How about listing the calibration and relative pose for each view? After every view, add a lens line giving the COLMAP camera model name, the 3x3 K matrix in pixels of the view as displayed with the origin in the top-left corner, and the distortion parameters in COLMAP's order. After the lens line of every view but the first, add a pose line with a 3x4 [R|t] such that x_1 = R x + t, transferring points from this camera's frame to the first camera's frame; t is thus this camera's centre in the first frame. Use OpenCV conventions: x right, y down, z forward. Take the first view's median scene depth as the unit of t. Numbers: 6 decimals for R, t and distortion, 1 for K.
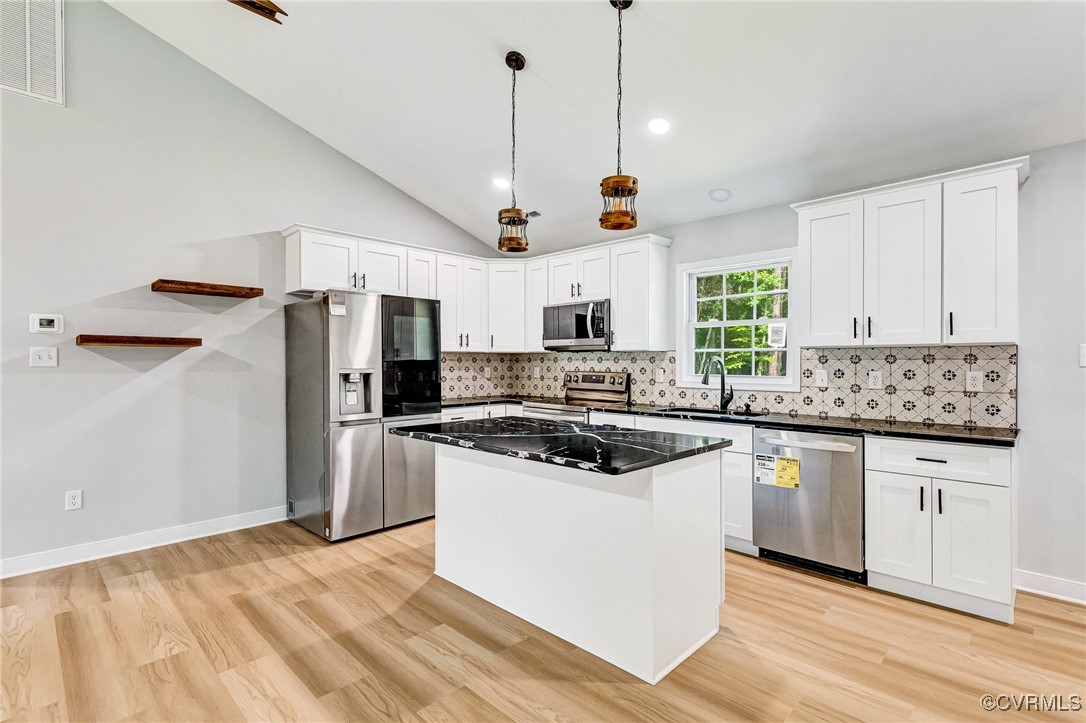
lens RADIAL K [[522.7, 0, 561.2], [0, 522.7, 364.5], [0, 0, 1]] dist [0.011190, -0.000654]
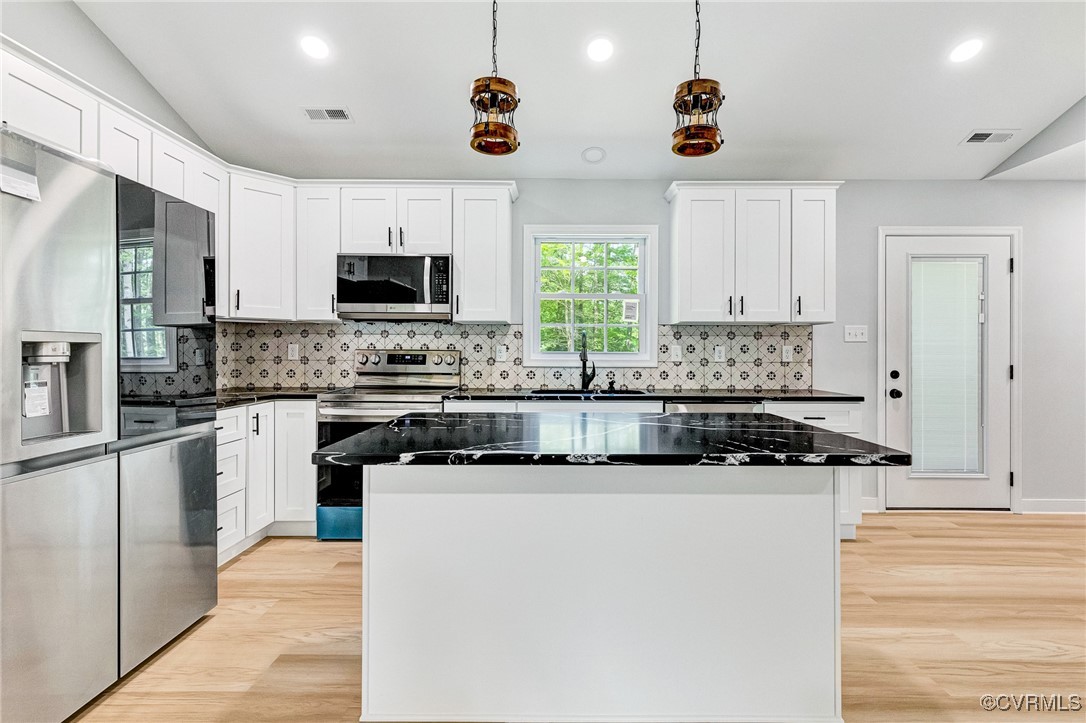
lens RADIAL K [[516.6, 0, 549.2], [0, 516.6, 351.1], [0, 0, 1]] dist [0.011552, -0.000325]
pose [[0.722327, 0.002963, 0.691545, -0.402021], [0.001205, 0.999984, -0.005544, 0.026891], [-0.691550, 0.004838, 0.722312, 0.421954]]
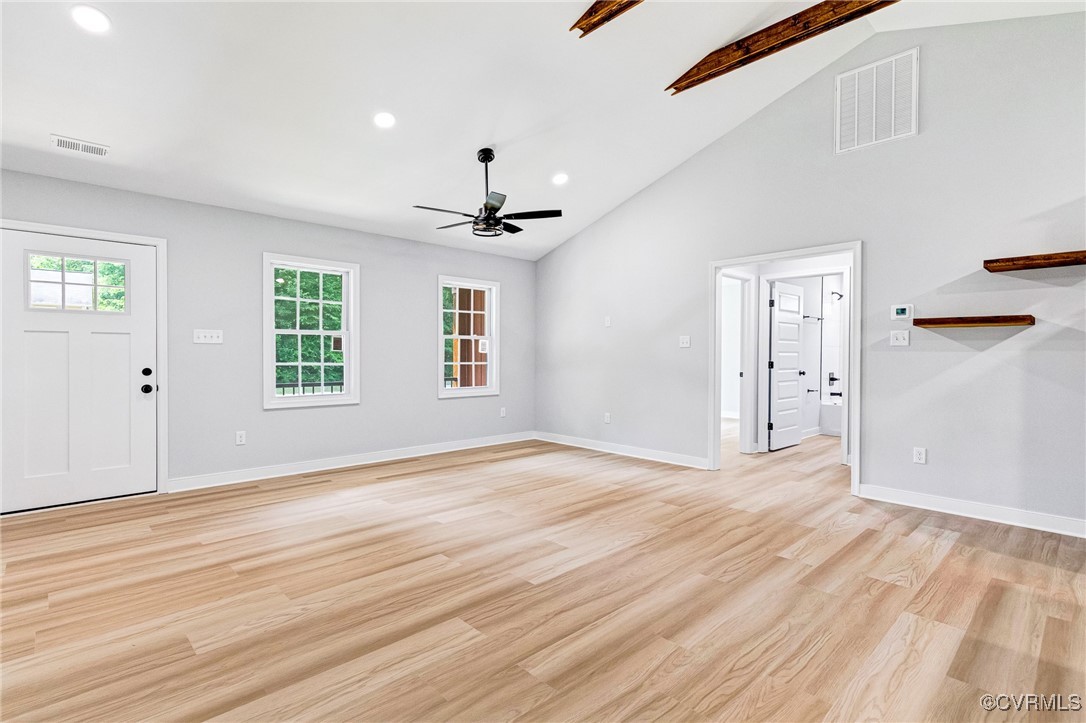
lens RADIAL K [[512.0, 0, 521.4], [0, 512.0, 357.3], [0, 0, 1]] dist [0.006673, 0.000493]
pose [[-0.082341, 0.003467, -0.996598, 0.296458], [-0.009629, 0.999945, 0.004274, 0.031131], [0.996558, 0.009948, -0.082303, 0.163835]]
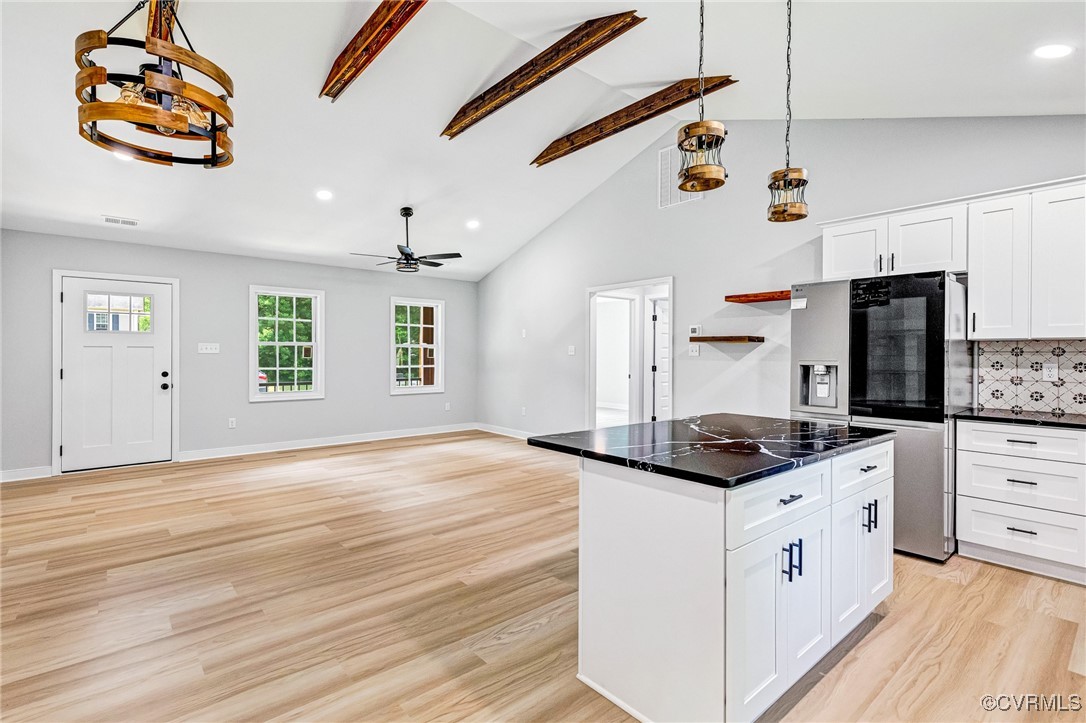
lens RADIAL K [[513.1, 0, 508.1], [0, 513.1, 352.1], [0, 0, 1]] dist [0.002791, 0.000341]
pose [[-0.160944, -0.004291, -0.986954, 0.662919], [-0.008007, 0.999963, -0.003042, 0.000547], [0.986931, 0.007413, -0.160972, 0.586560]]
